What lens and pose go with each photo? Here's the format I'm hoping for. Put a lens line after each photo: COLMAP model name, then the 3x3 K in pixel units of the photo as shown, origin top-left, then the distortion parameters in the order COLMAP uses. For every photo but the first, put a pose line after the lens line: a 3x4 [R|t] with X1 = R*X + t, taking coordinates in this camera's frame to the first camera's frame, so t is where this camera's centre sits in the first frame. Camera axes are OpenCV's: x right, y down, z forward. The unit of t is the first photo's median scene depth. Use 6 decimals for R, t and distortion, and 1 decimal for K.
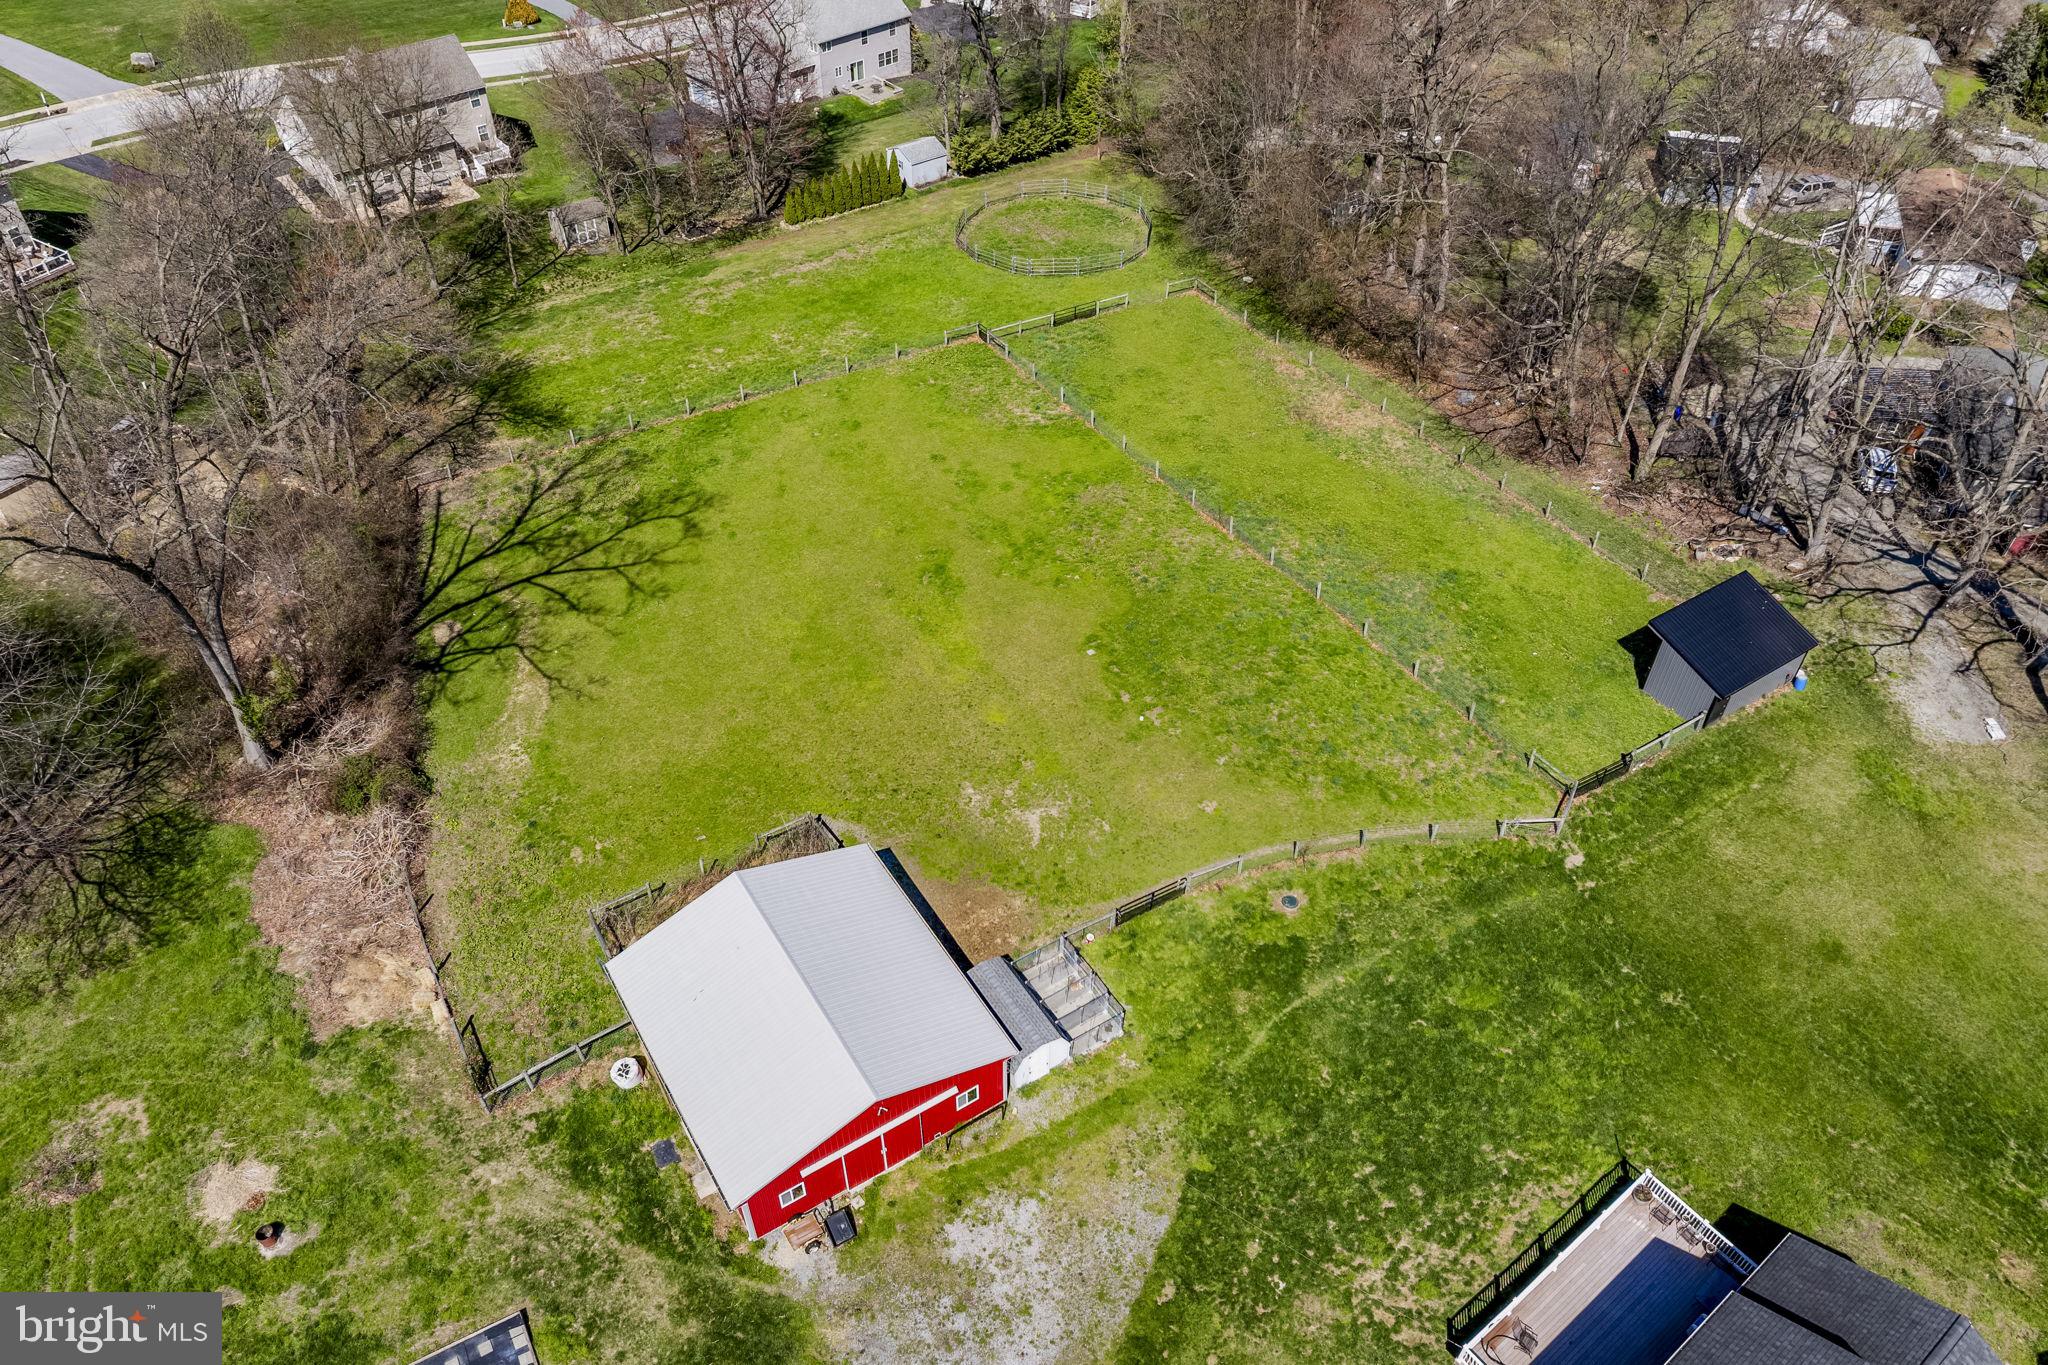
lens RADIAL K [[1383.9, 0, 1019.0], [0, 1383.9, 705.1], [0, 0, 1]] dist [-0.035664, -0.002816]
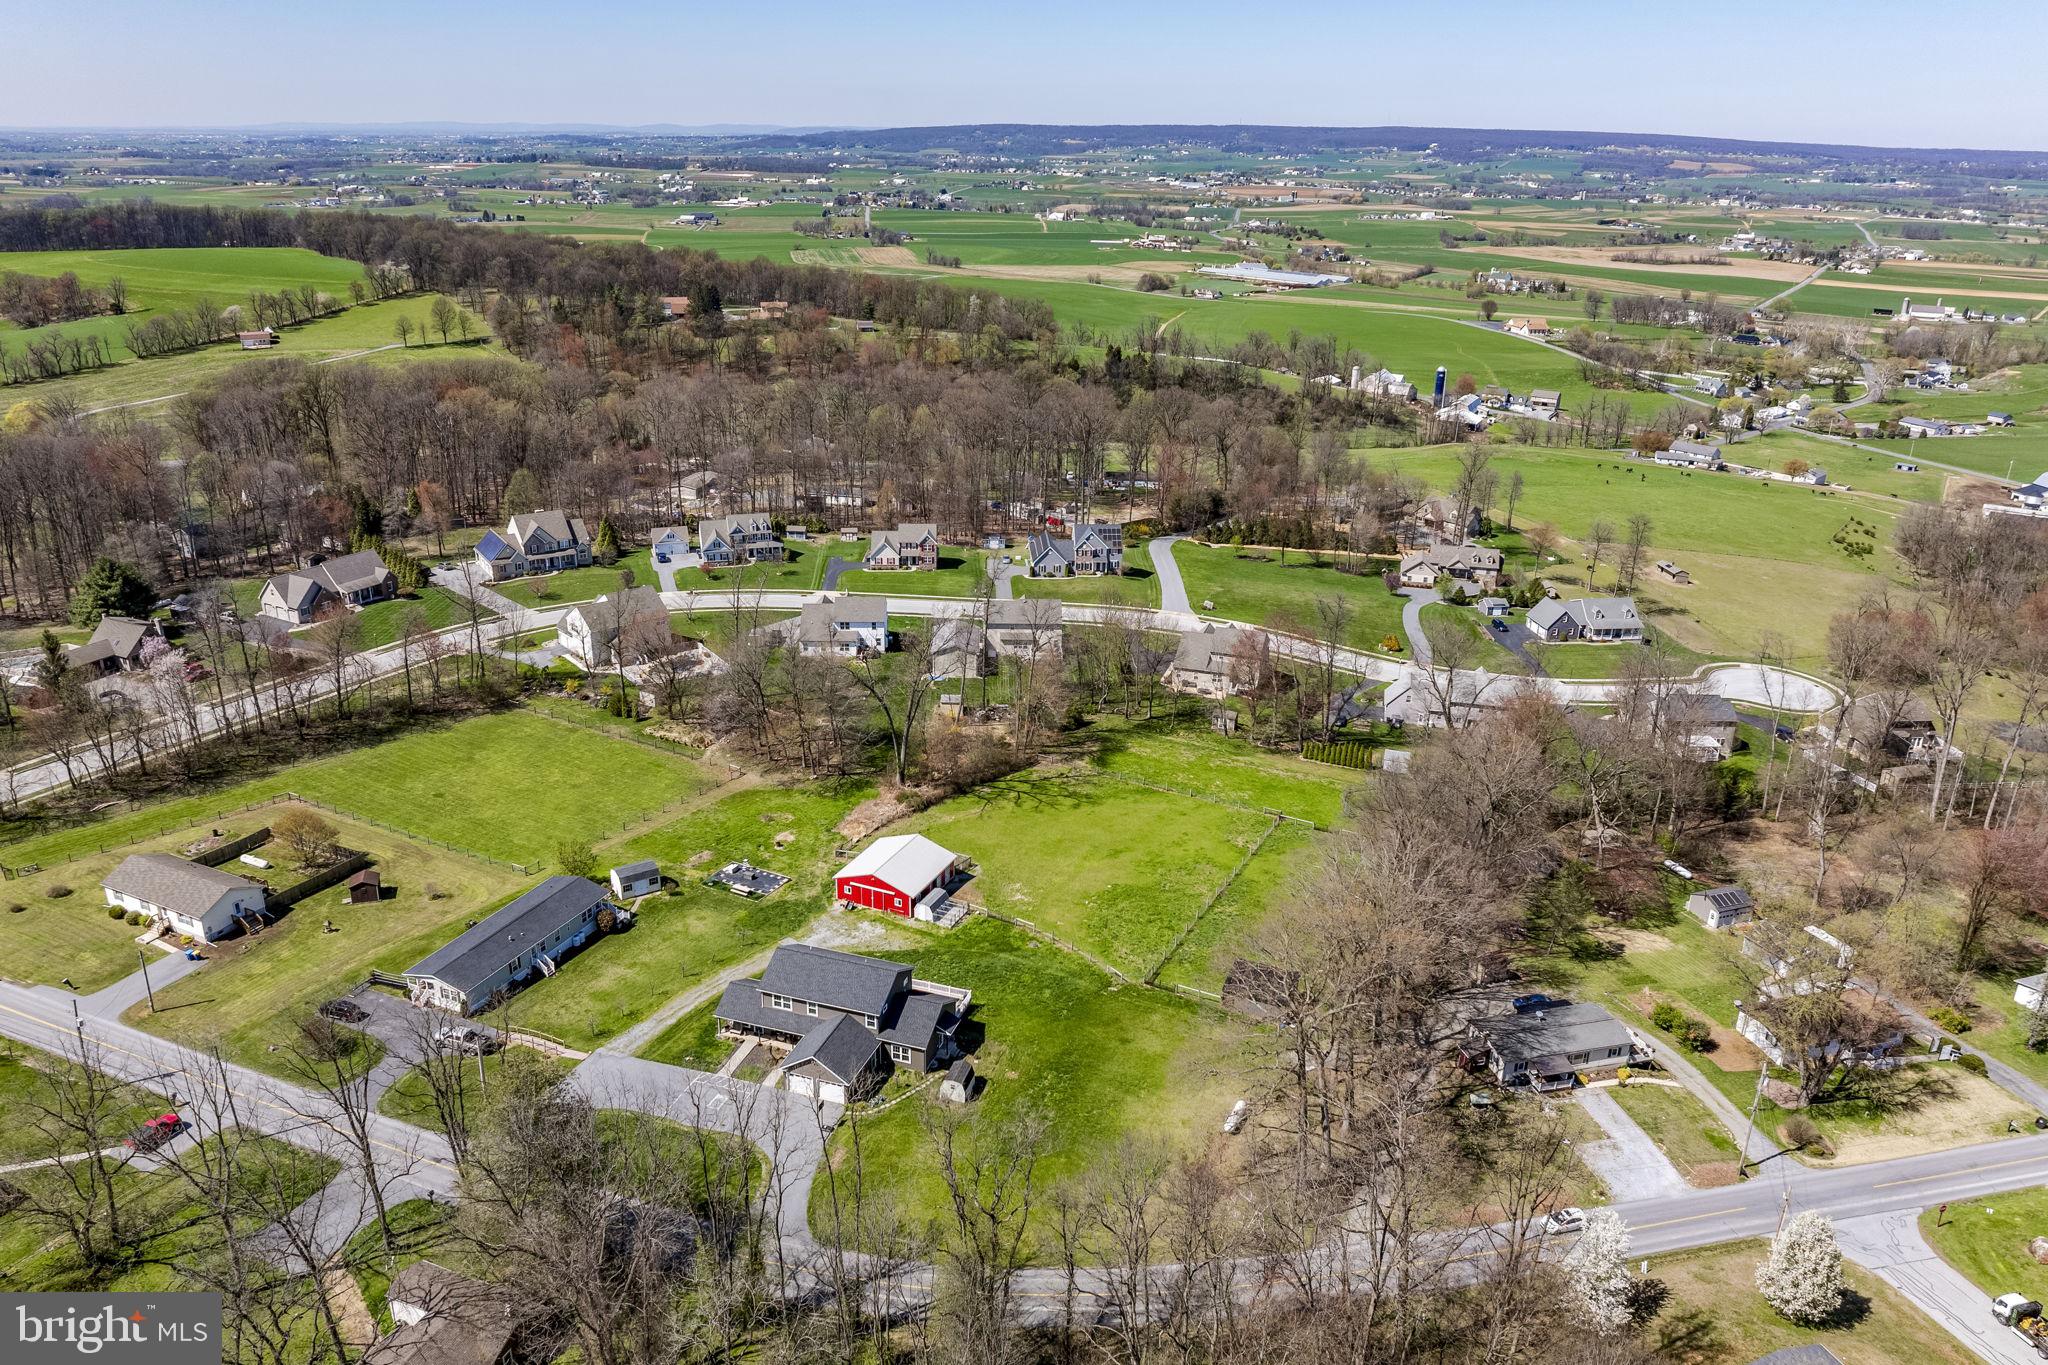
lens RADIAL K [[1383.9, 0, 1019.0], [0, 1383.9, 705.1], [0, 0, 1]] dist [-0.035664, -0.002816]
pose [[0.551592, 0.326265, -0.767657, 2.322170], [-0.603414, 0.791484, -0.097185, 0.055041], [0.575880, 0.516821, 0.633449, -1.081813]]
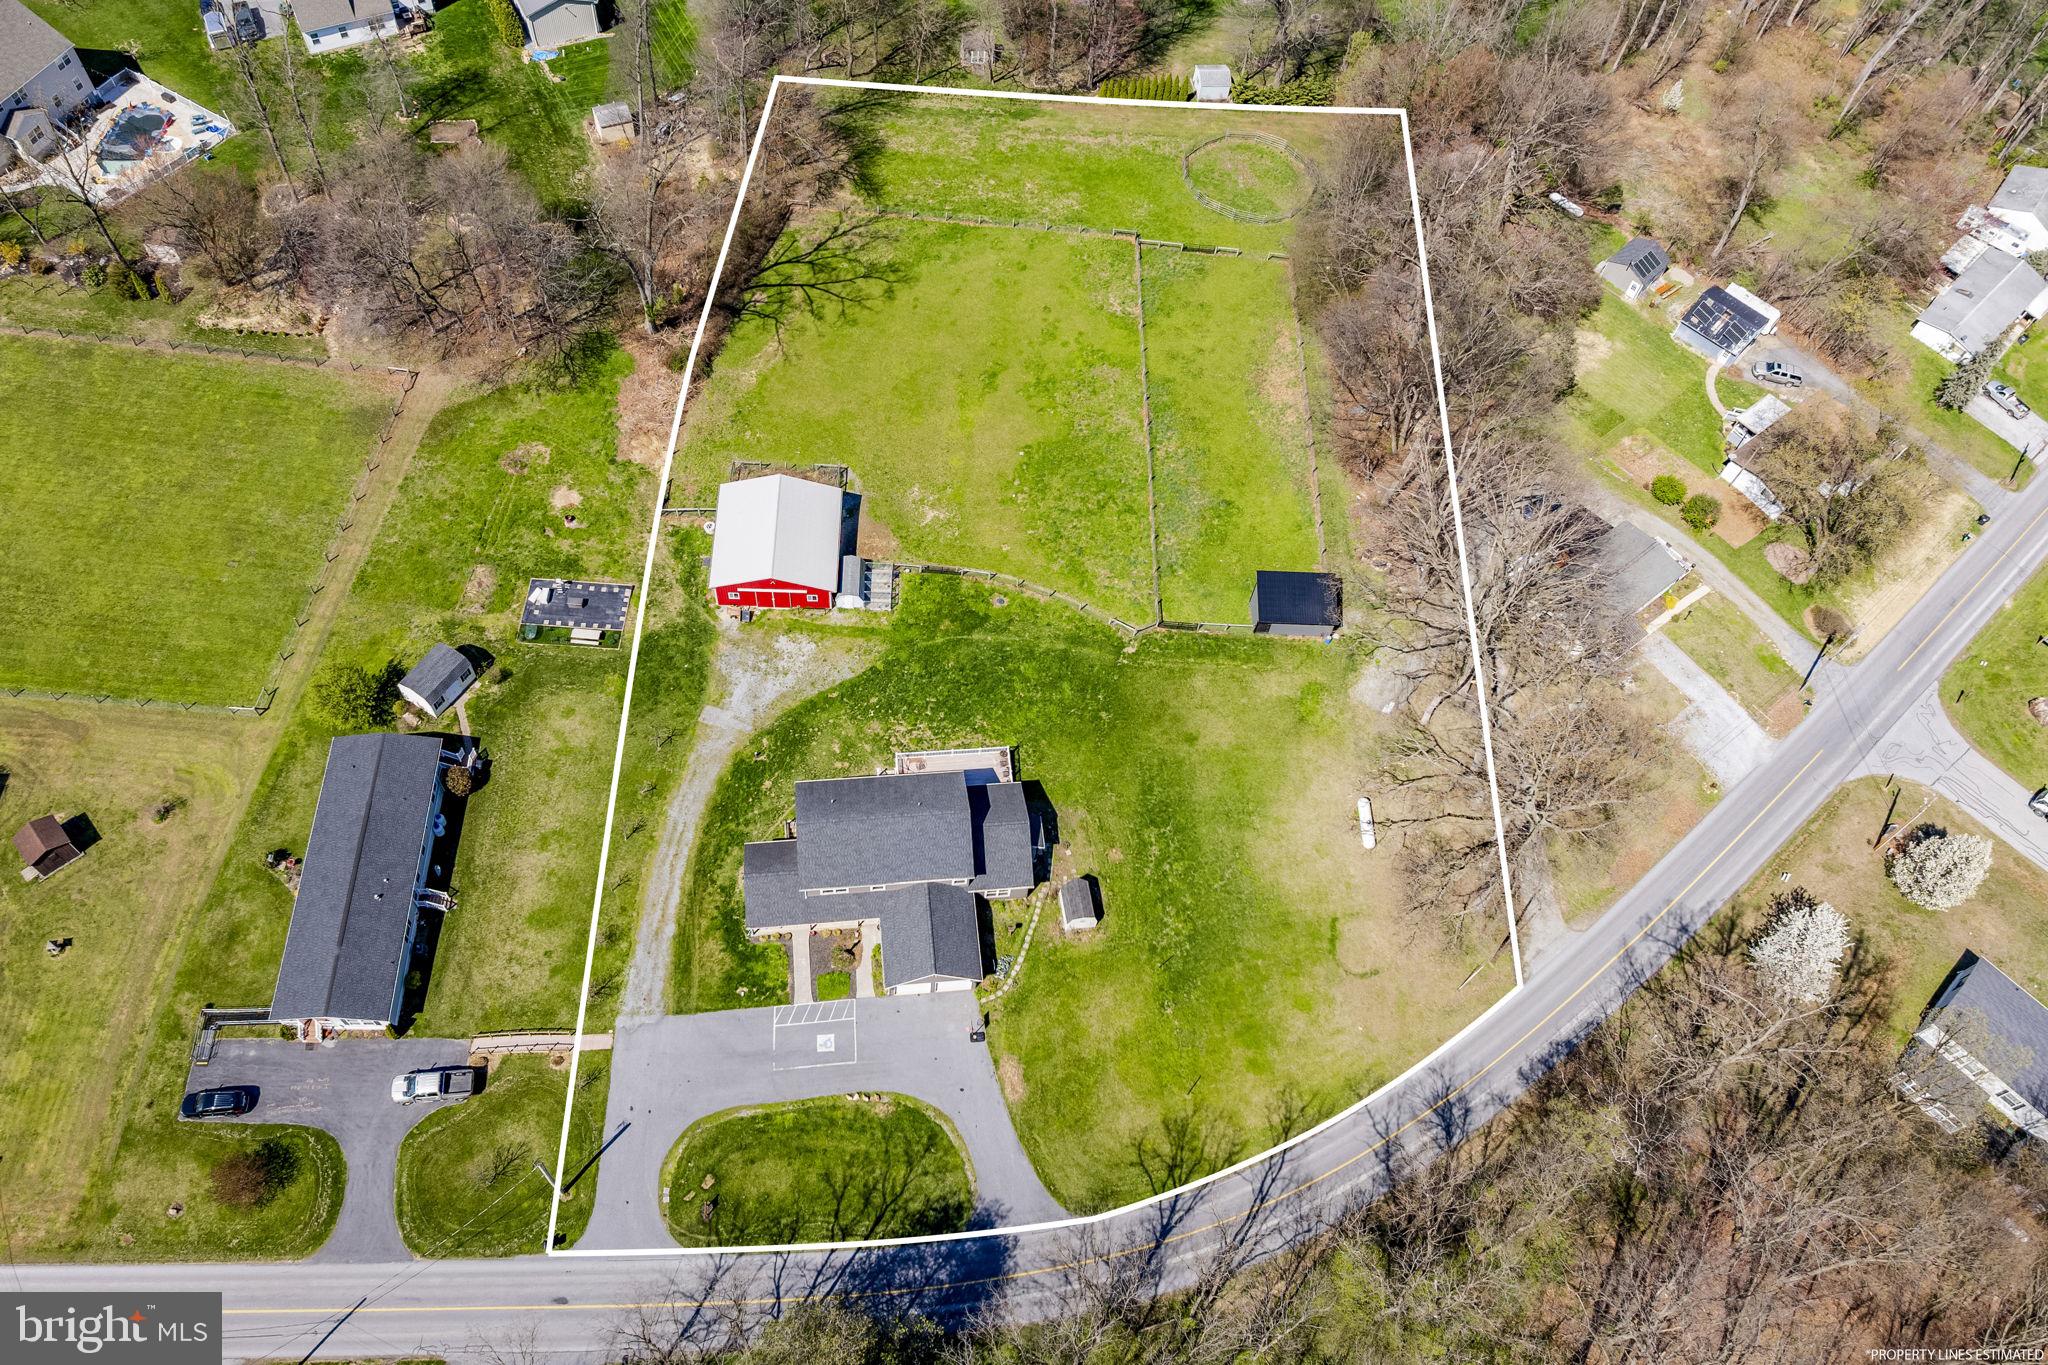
lens RADIAL K [[1383.9, 0, 1019.0], [0, 1383.9, 705.1], [0, 0, 1]] dist [-0.035664, -0.002816]
pose [[0.850191, 0.485152, -0.204458, 0.818054], [-0.416802, 0.857510, 0.301584, -0.422209], [0.321639, -0.171185, 0.931259, -1.140377]]
